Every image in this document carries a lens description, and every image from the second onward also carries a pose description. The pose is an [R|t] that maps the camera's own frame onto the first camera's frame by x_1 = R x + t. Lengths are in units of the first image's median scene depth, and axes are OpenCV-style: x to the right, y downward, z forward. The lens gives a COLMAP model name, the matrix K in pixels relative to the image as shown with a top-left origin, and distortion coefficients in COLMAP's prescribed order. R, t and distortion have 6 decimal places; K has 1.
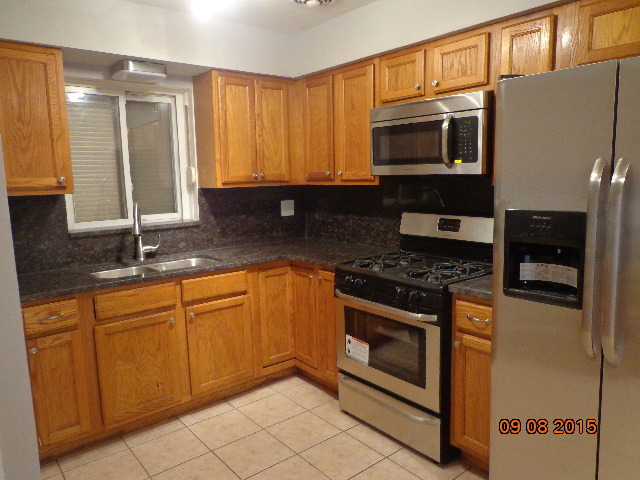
lens RADIAL K [[466.1, 0, 320.0], [0, 466.1, 240.0], [0, 0, 1]] dist [-0.024666, 0.002787]
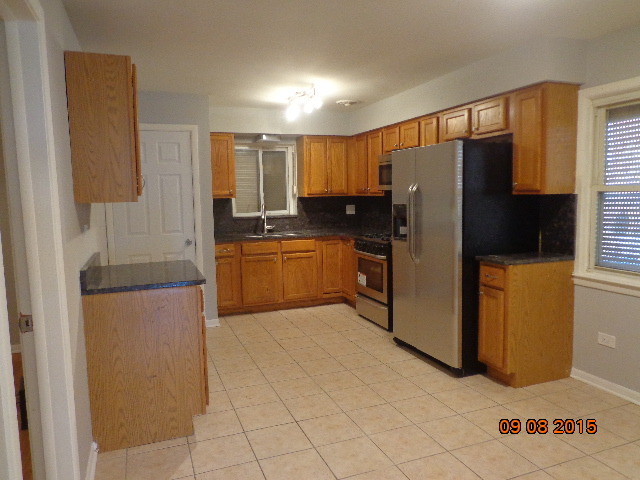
lens RADIAL K [[466.1, 0, 320.0], [0, 466.1, 240.0], [0, 0, 1]] dist [-0.024666, 0.002787]
pose [[0.949185, 0.035527, -0.312706, 0.460008], [-0.044842, 0.998737, -0.022645, 0.109673], [0.311507, 0.035517, 0.949580, -0.814880]]
